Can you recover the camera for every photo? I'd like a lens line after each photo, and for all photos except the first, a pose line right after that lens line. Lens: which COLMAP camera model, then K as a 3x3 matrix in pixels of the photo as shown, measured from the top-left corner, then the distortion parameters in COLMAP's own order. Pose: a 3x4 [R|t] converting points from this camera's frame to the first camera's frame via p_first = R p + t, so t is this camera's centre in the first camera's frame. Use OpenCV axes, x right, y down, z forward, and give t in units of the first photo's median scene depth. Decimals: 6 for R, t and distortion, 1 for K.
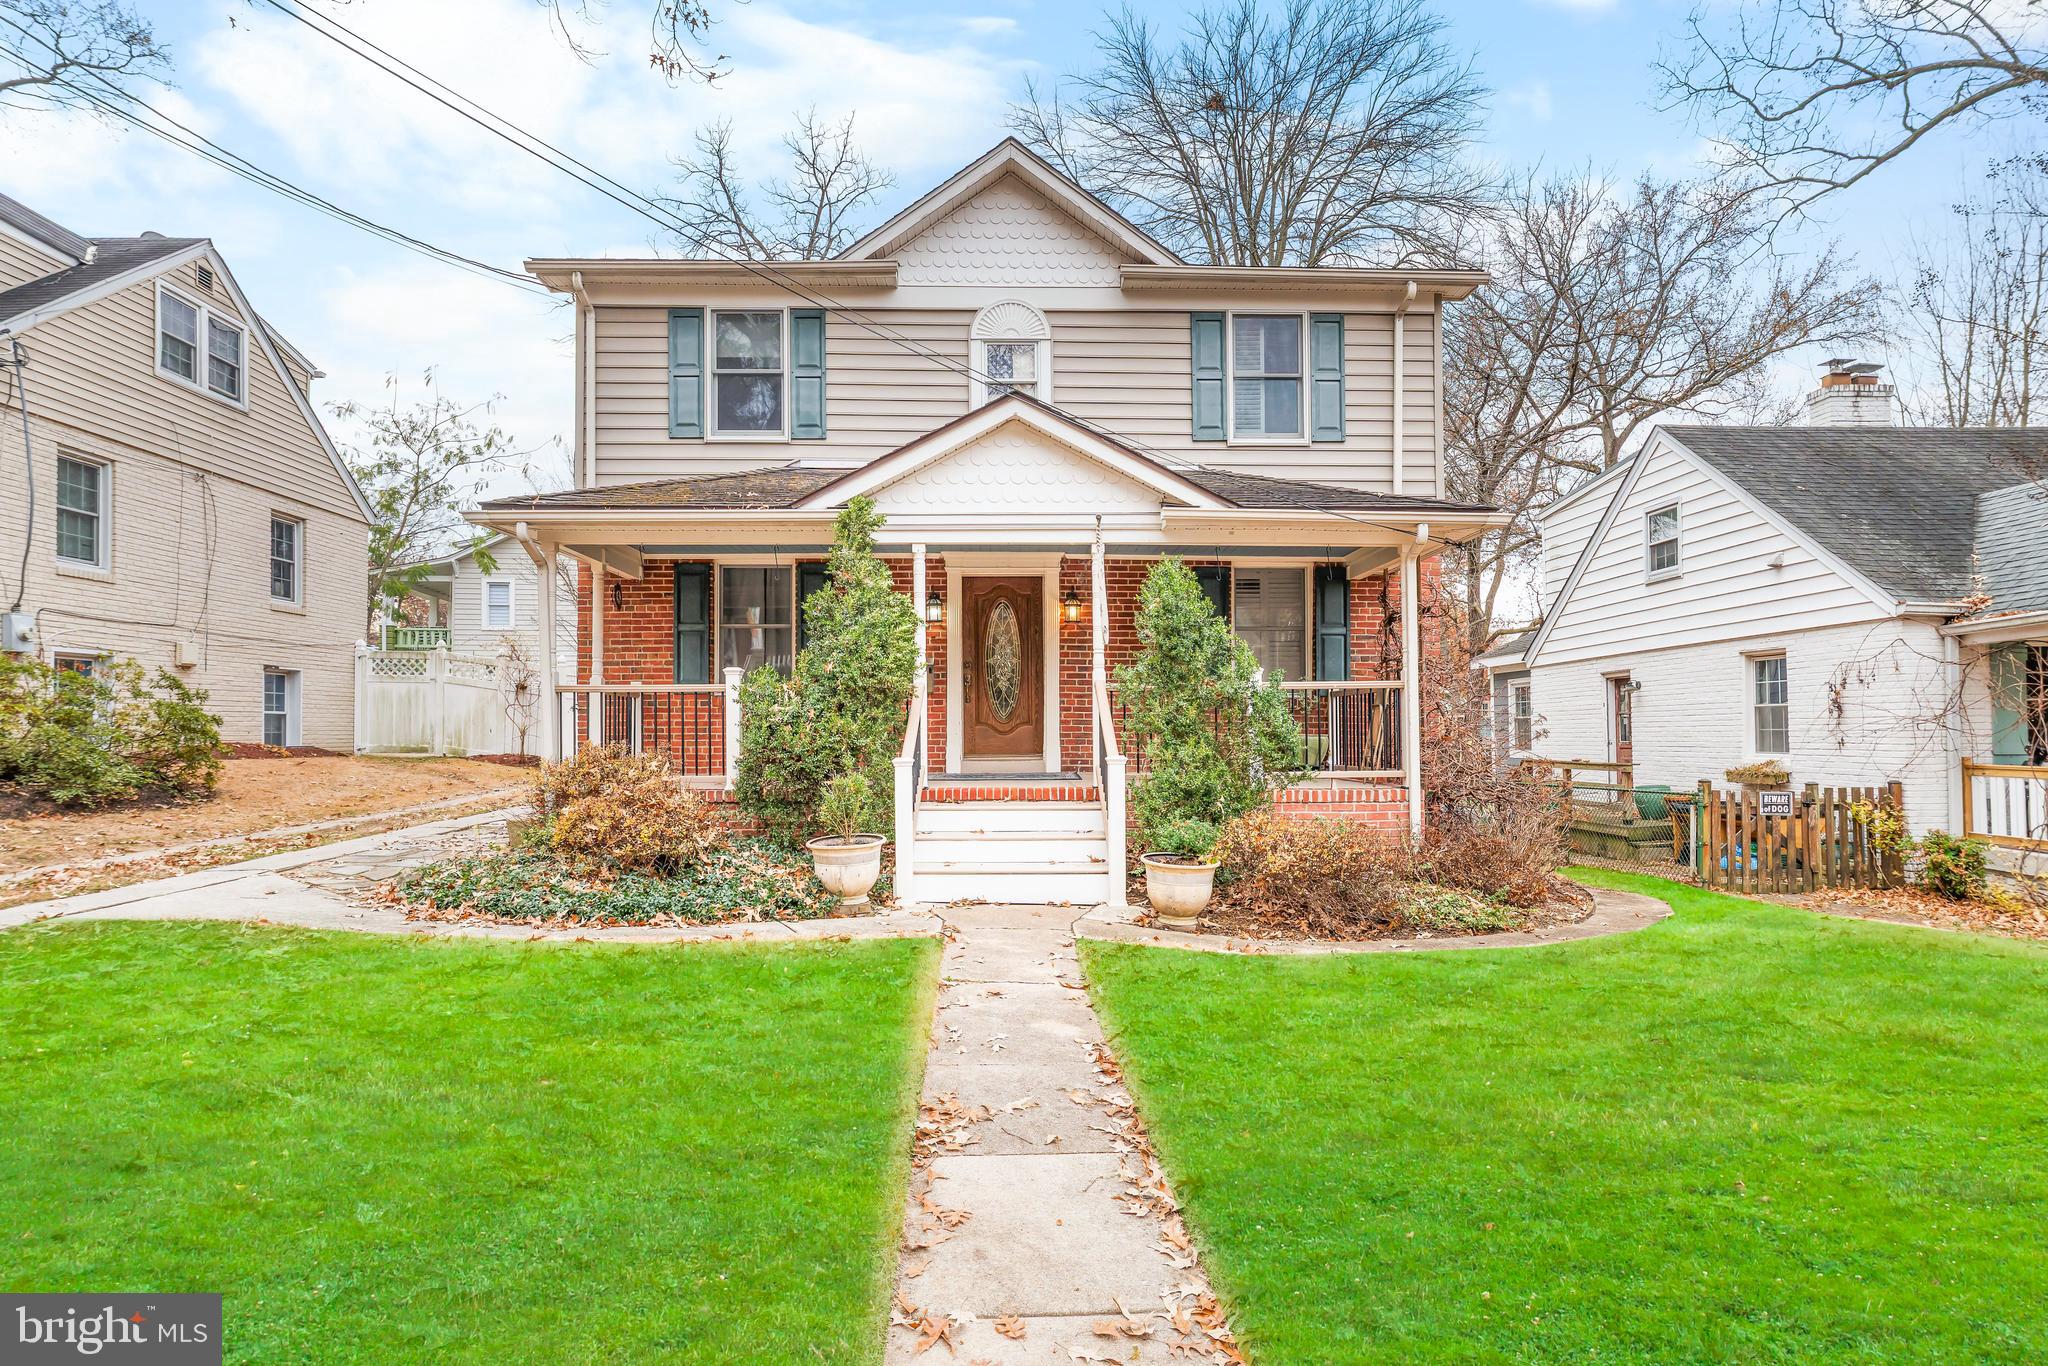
lens RADIAL K [[1127.5, 0, 1027.8], [0, 1127.5, 710.1], [0, 0, 1]] dist [-0.012048, -0.001673]
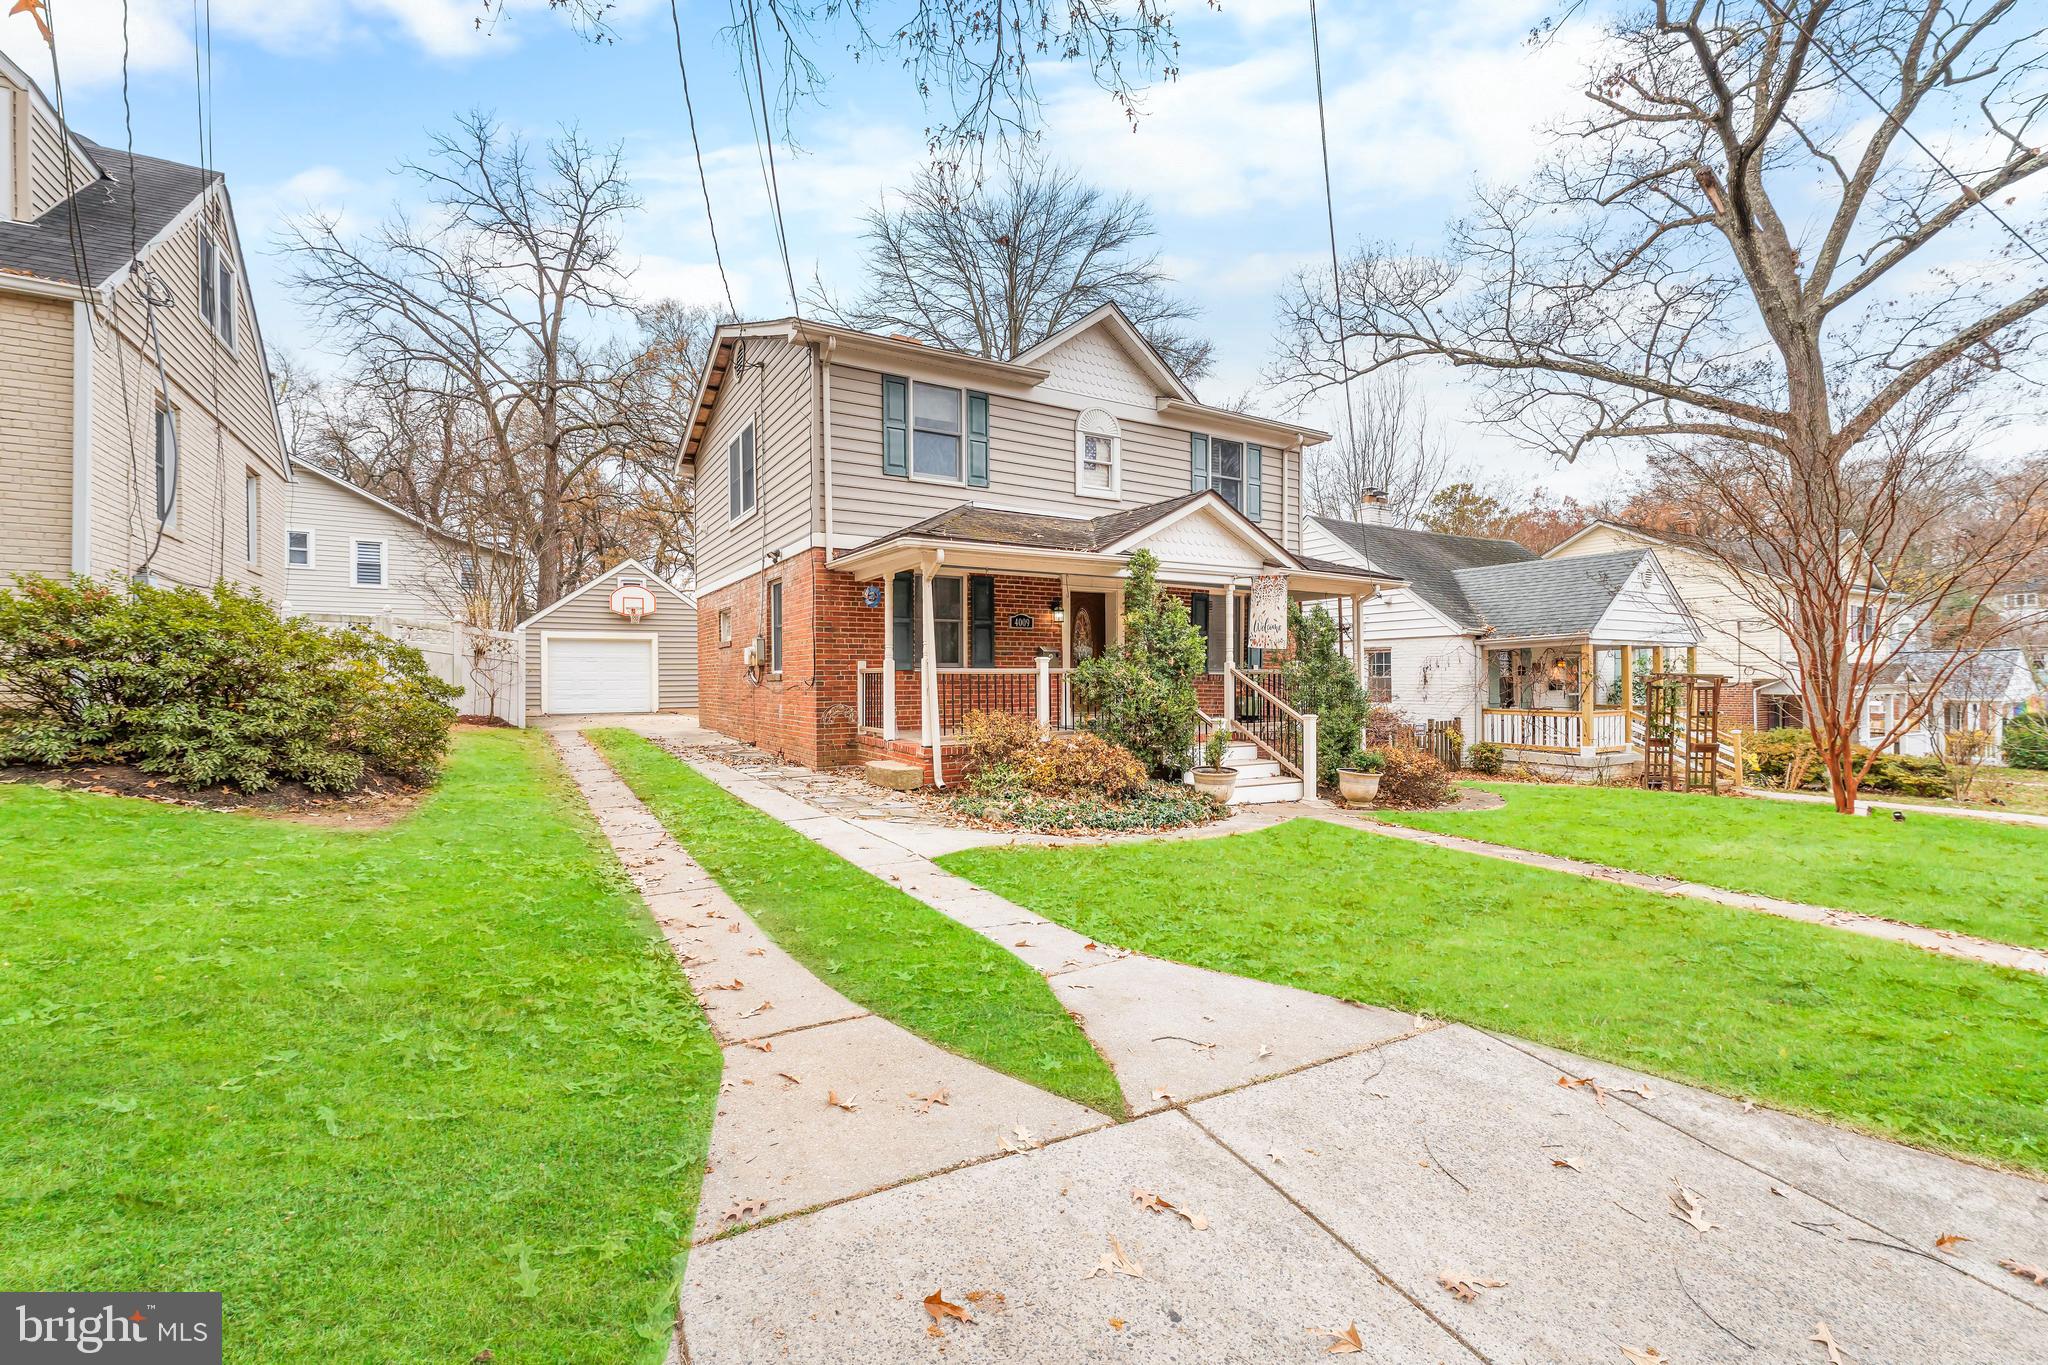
lens RADIAL K [[866.5, 0, 1024.0], [0, 866.5, 682.5], [0, 0, 1]] dist [0.000619, 0.000073]
pose [[0.871884, -0.001108, 0.489710, -0.667325], [-0.008075, 0.999829, 0.016639, -0.017326], [-0.489645, -0.018462, 0.871726, 0.036551]]
